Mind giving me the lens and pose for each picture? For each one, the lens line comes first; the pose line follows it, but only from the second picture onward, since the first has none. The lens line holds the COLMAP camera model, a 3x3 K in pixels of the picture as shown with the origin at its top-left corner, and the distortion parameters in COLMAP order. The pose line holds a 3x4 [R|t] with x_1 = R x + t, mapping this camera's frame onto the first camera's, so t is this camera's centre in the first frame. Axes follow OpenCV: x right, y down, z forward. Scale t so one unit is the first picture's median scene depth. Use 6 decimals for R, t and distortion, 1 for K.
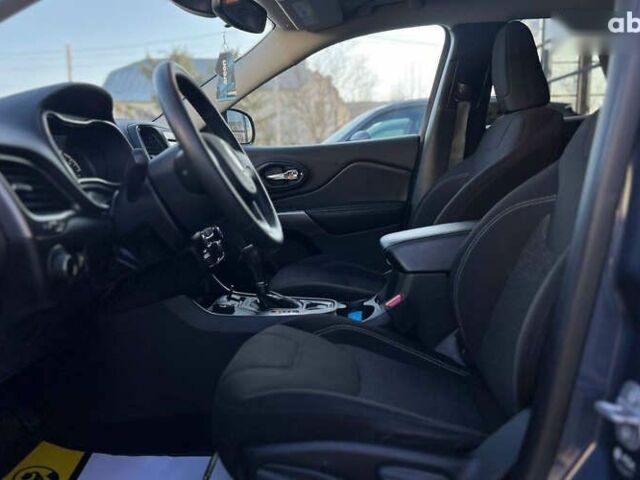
lens RADIAL K [[547.4, 0, 317.2], [0, 547.4, 239.1], [0, 0, 1]] dist [0.020275, -0.022886]
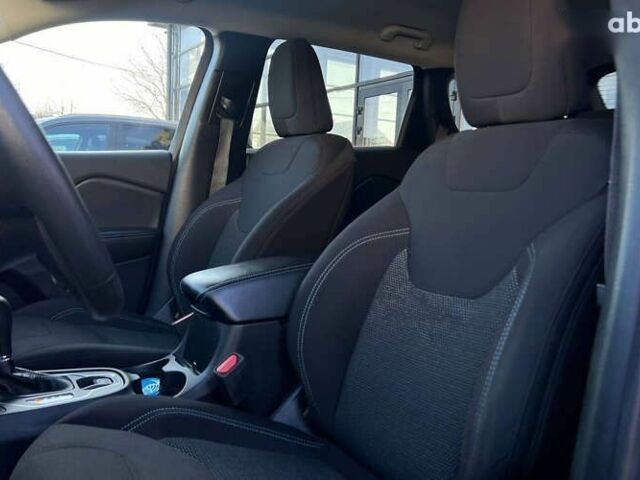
lens RADIAL K [[547.4, 0, 322.9], [0, 547.4, 242.0], [0, 0, 1]] dist [0.020275, -0.022886]
pose [[0.823034, 0.003646, 0.567981, -0.155935], [0.020692, 0.999123, -0.036397, -0.020744], [-0.567615, 0.041709, 0.822237, 0.262727]]
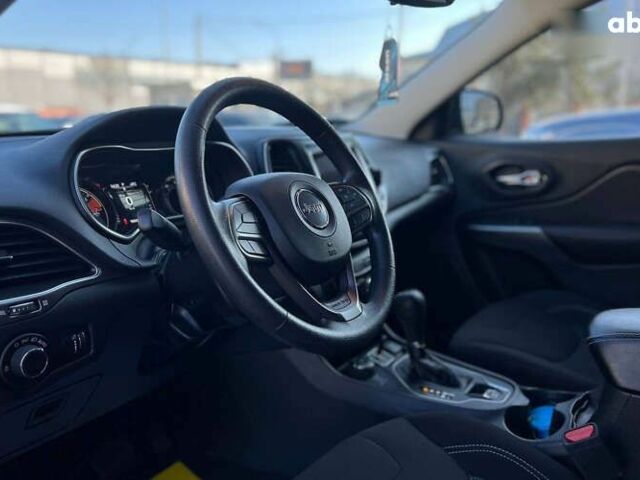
lens RADIAL K [[547.4, 0, 320.9], [0, 547.4, 243.4], [0, 0, 1]] dist [0.020275, -0.022886]
pose [[0.848923, 0.115318, -0.515783, 0.164603], [-0.070741, 0.991917, 0.105338, -0.129181], [0.523761, -0.052937, 0.850219, 0.282861]]
